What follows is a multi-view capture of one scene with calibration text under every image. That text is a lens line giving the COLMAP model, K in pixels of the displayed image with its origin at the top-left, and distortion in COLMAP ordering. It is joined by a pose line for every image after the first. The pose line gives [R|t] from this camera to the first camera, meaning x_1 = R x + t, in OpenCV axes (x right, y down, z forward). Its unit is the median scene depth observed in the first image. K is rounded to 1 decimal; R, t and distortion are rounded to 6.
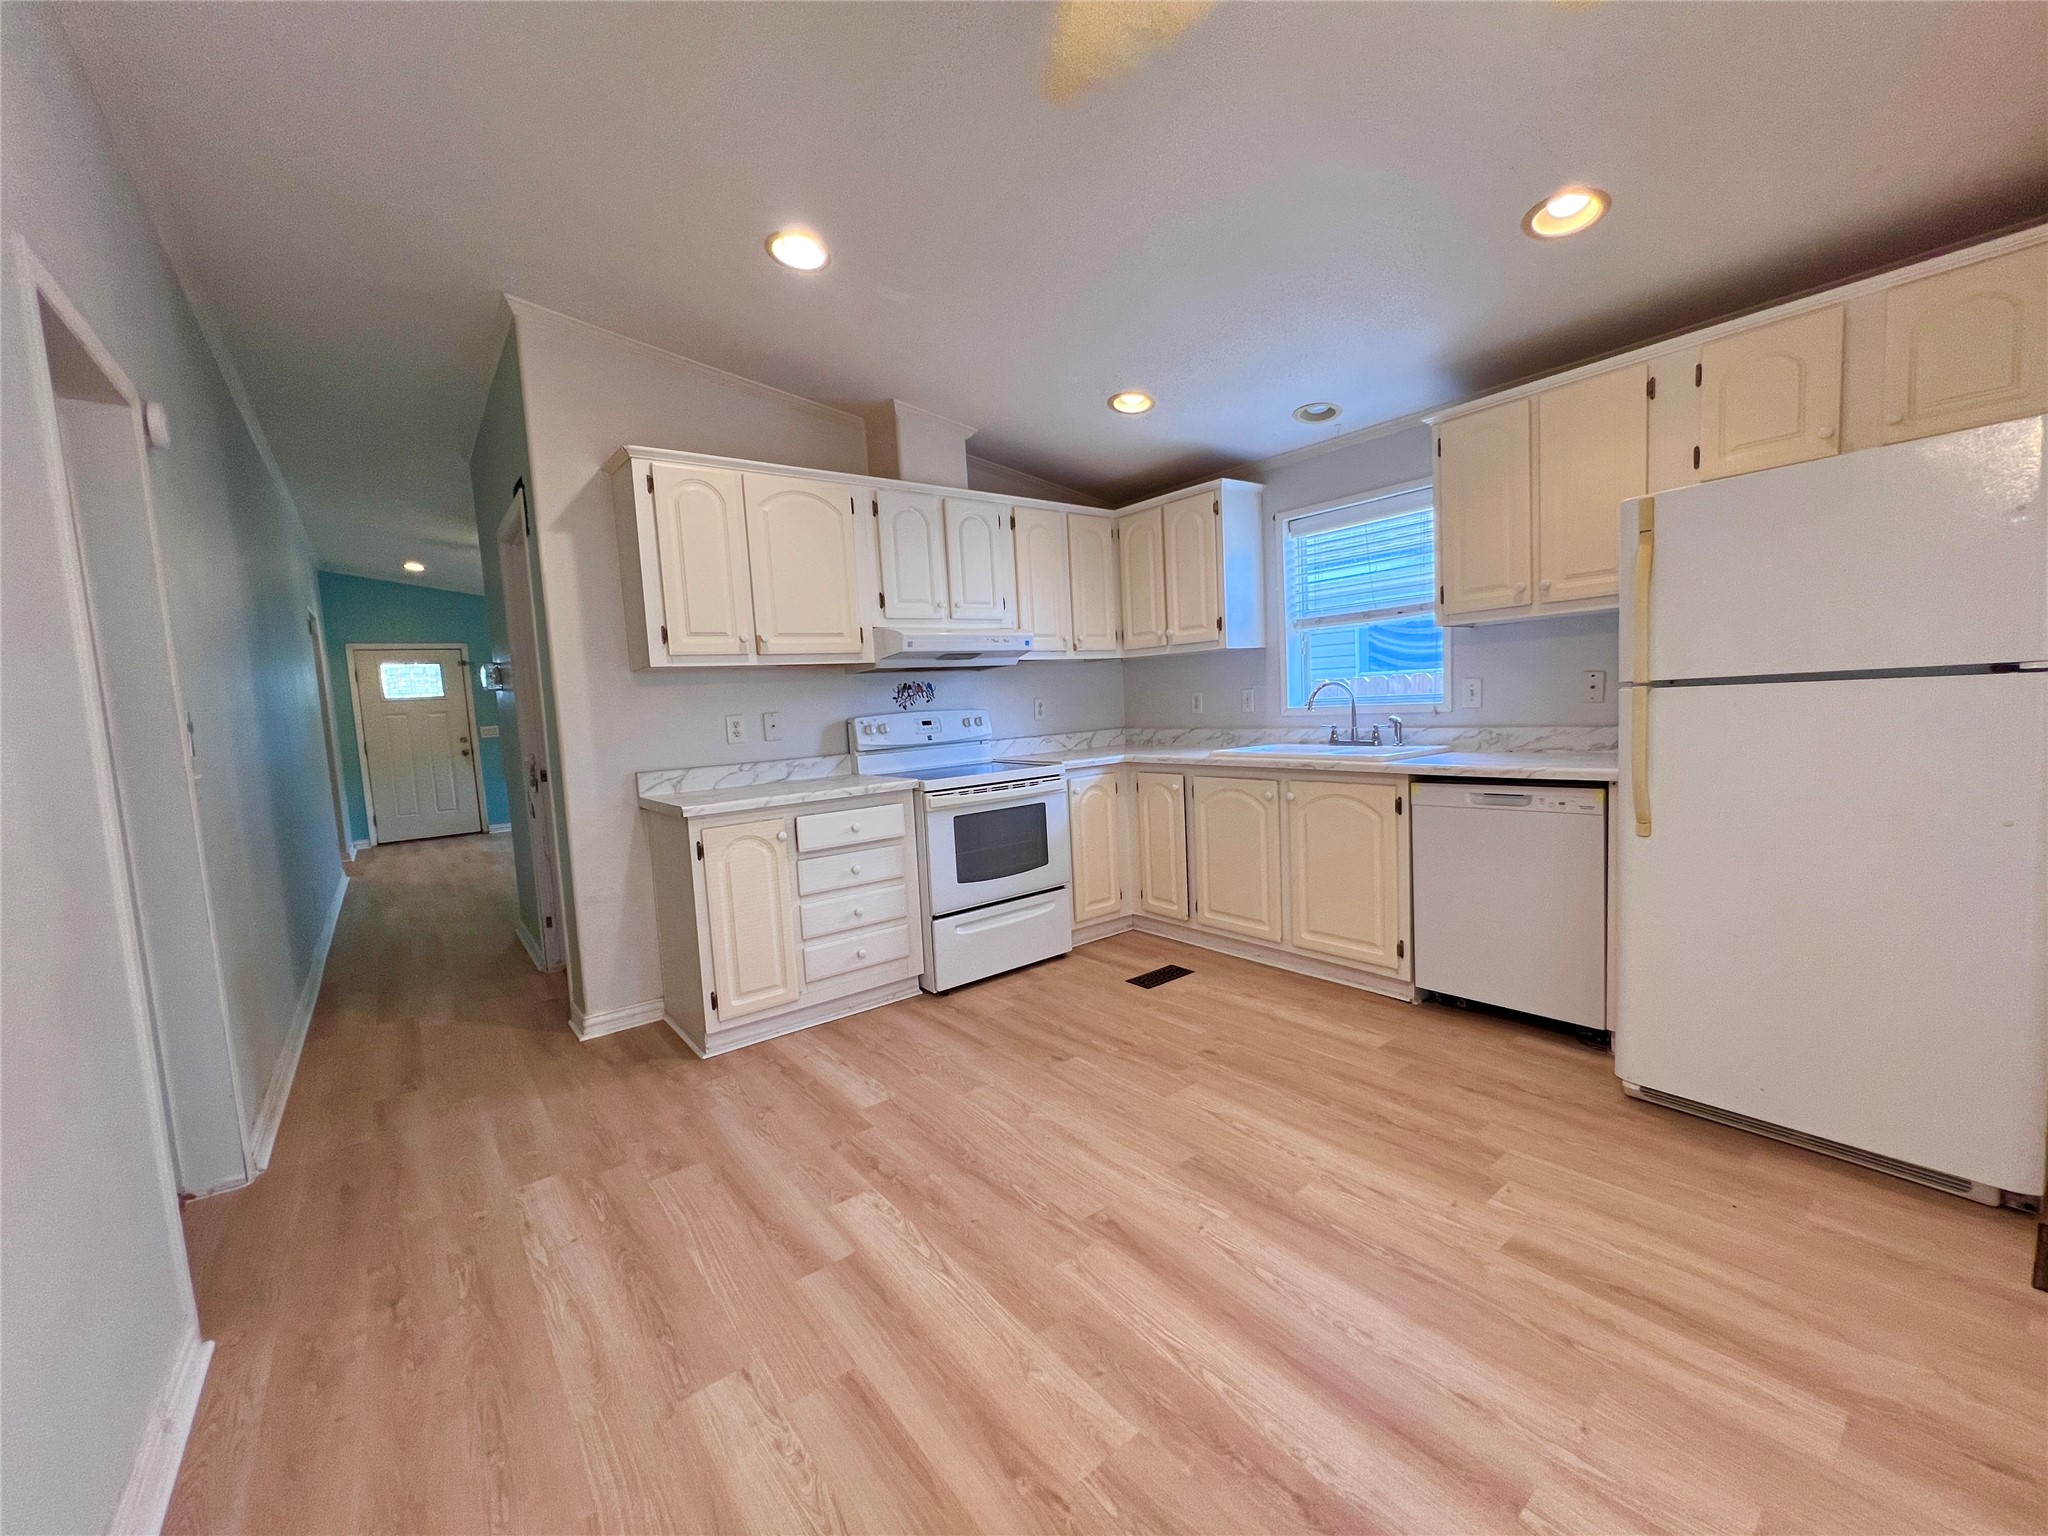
lens RADIAL K [[821.3, 0, 1025.8], [0, 821.3, 772.9], [0, 0, 1]] dist [-0.004170, 0.001624]
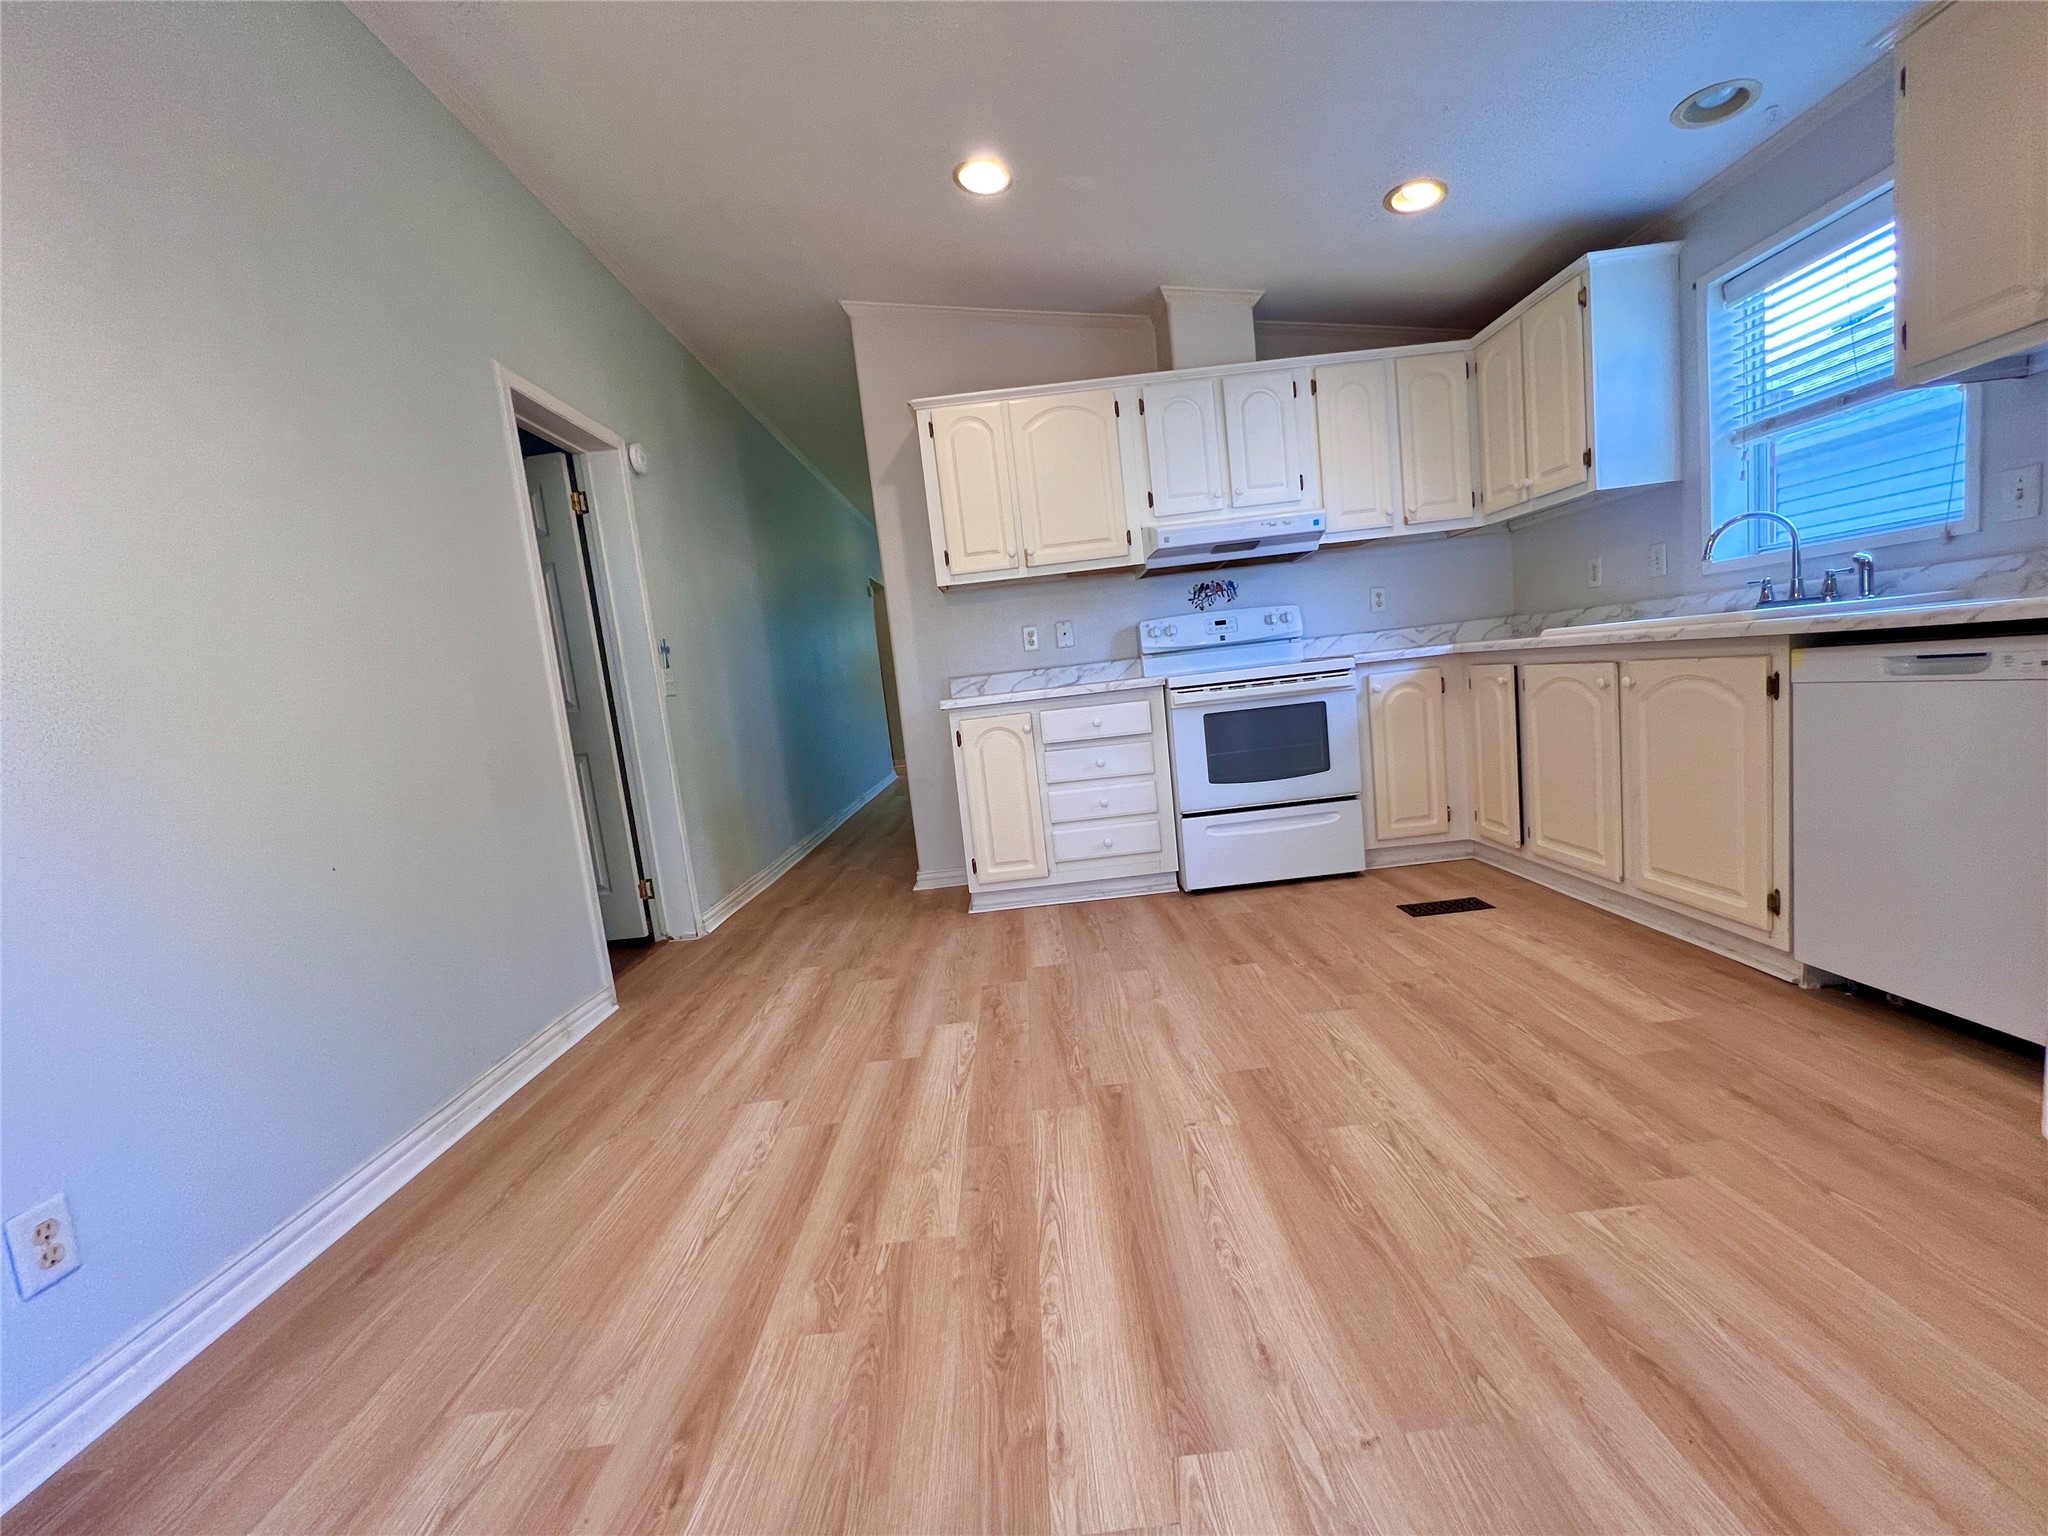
lens RADIAL K [[821.3, 0, 1025.9], [0, 821.3, 773.8], [0, 0, 1]] dist [-0.004170, 0.001624]
pose [[0.796206, 0.036453, -0.603927, 0.385600], [0.011380, 0.997104, 0.075189, 0.055555], [0.604919, -0.066739, 0.793485, 0.111958]]
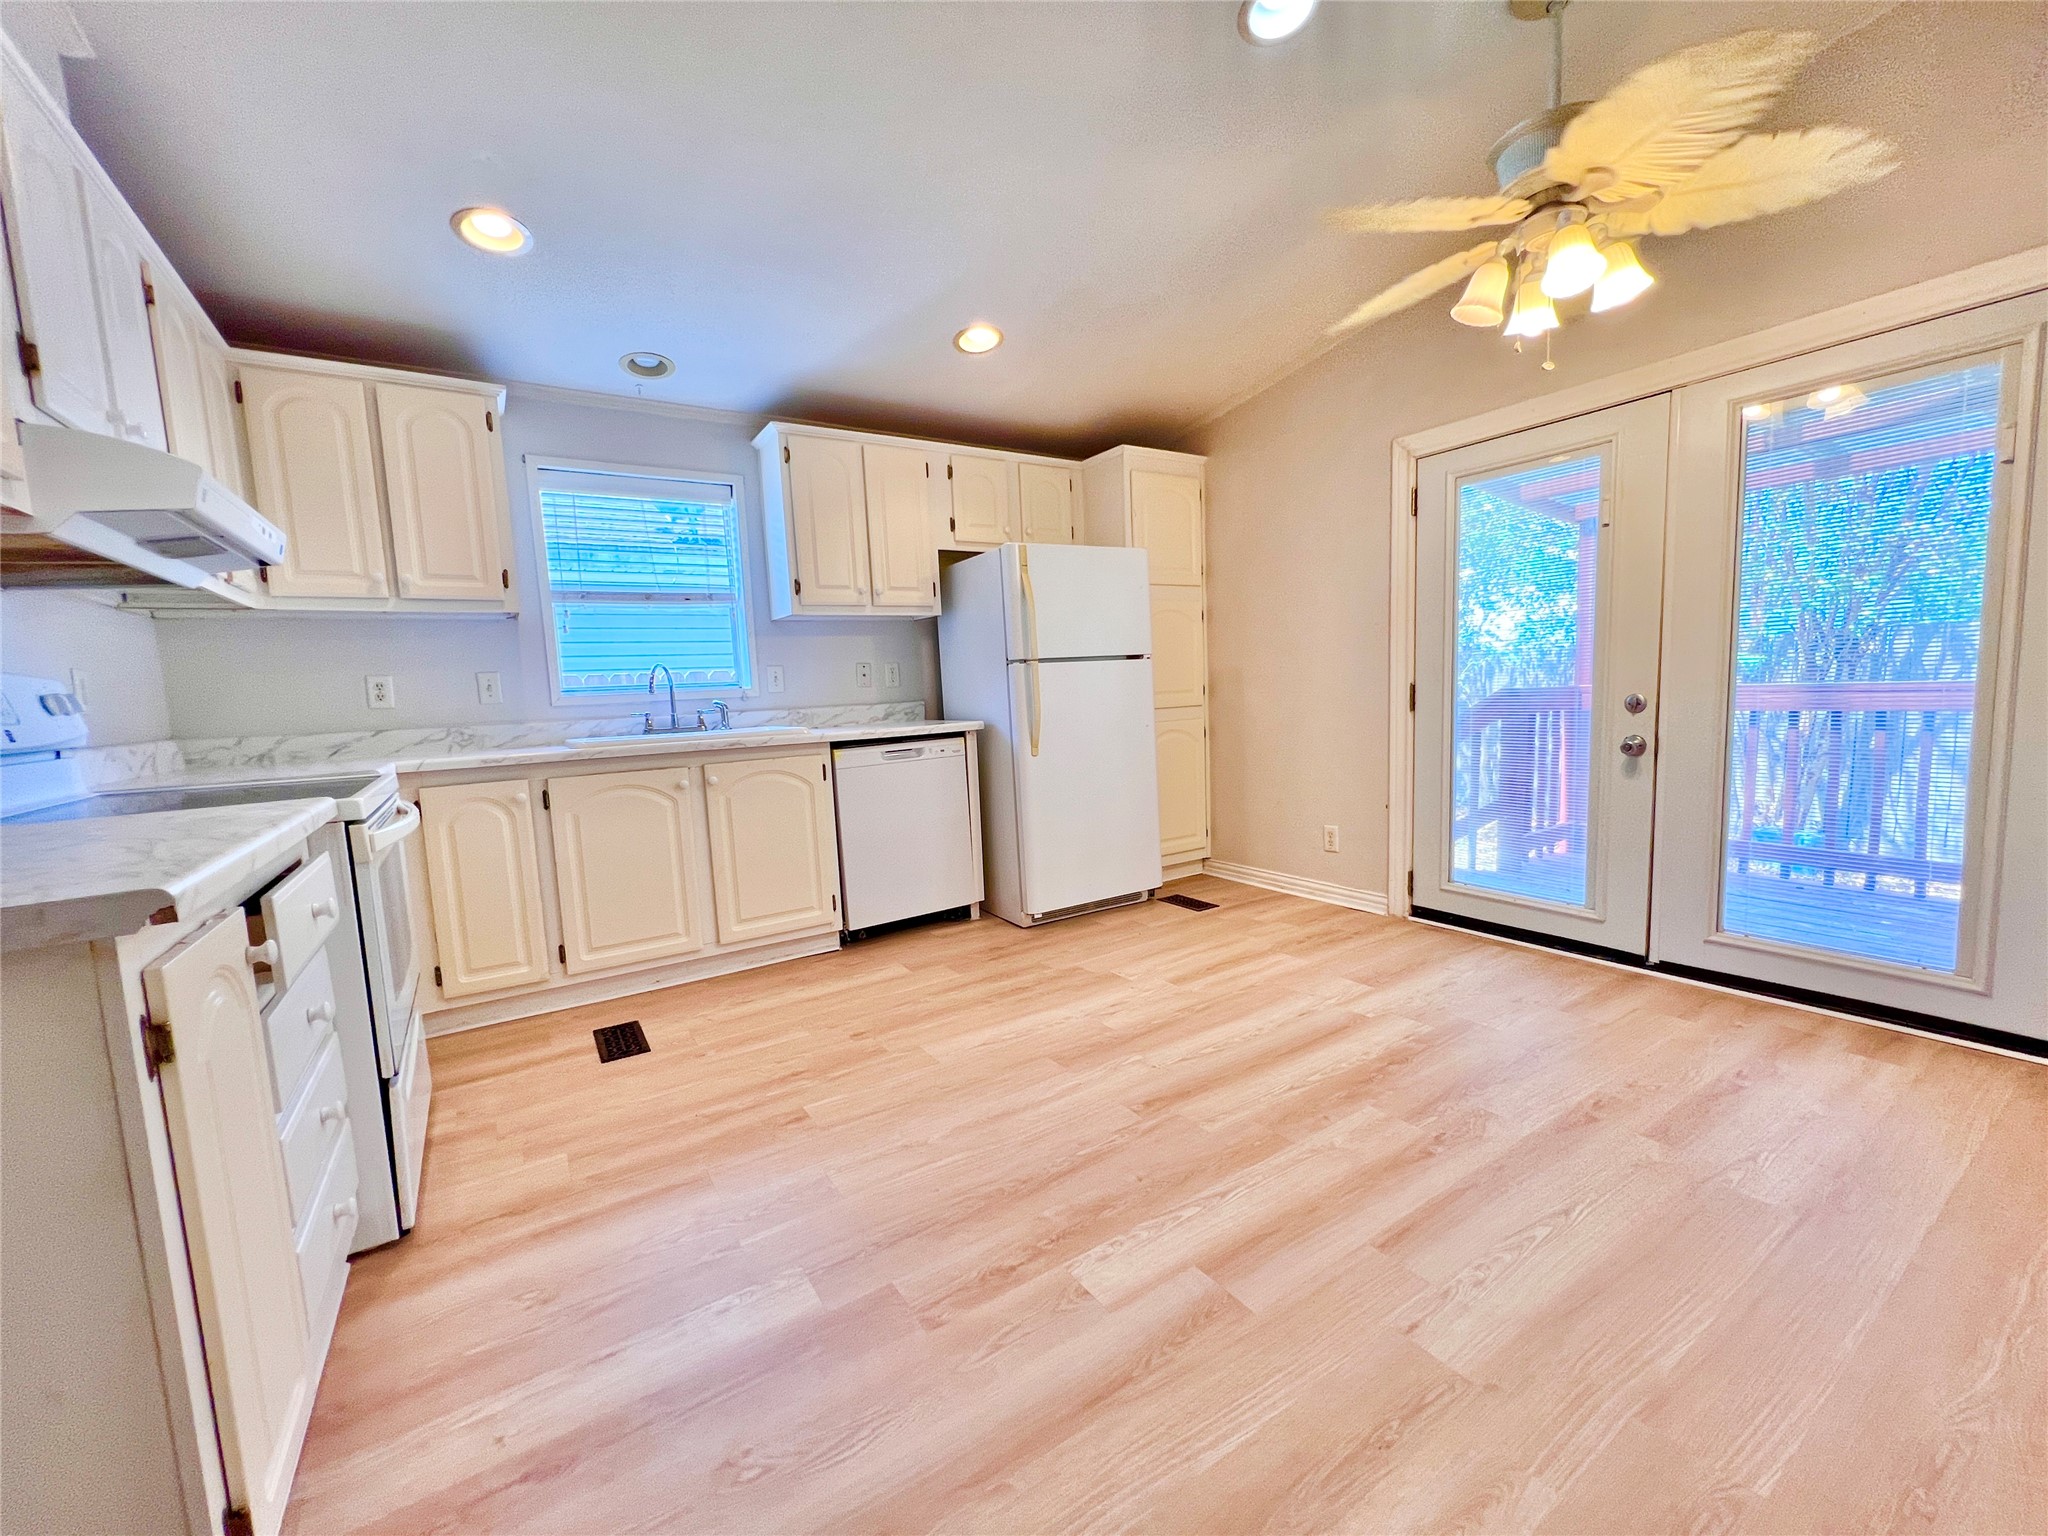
lens RADIAL K [[821.3, 0, 1026.1], [0, 821.3, 772.0], [0, 0, 1]] dist [-0.004170, 0.001624]
pose [[0.088706, -0.056086, 0.994478, -0.626927], [0.128517, 0.990712, 0.044410, 0.026579], [-0.987732, 0.123867, 0.095090, 0.643848]]
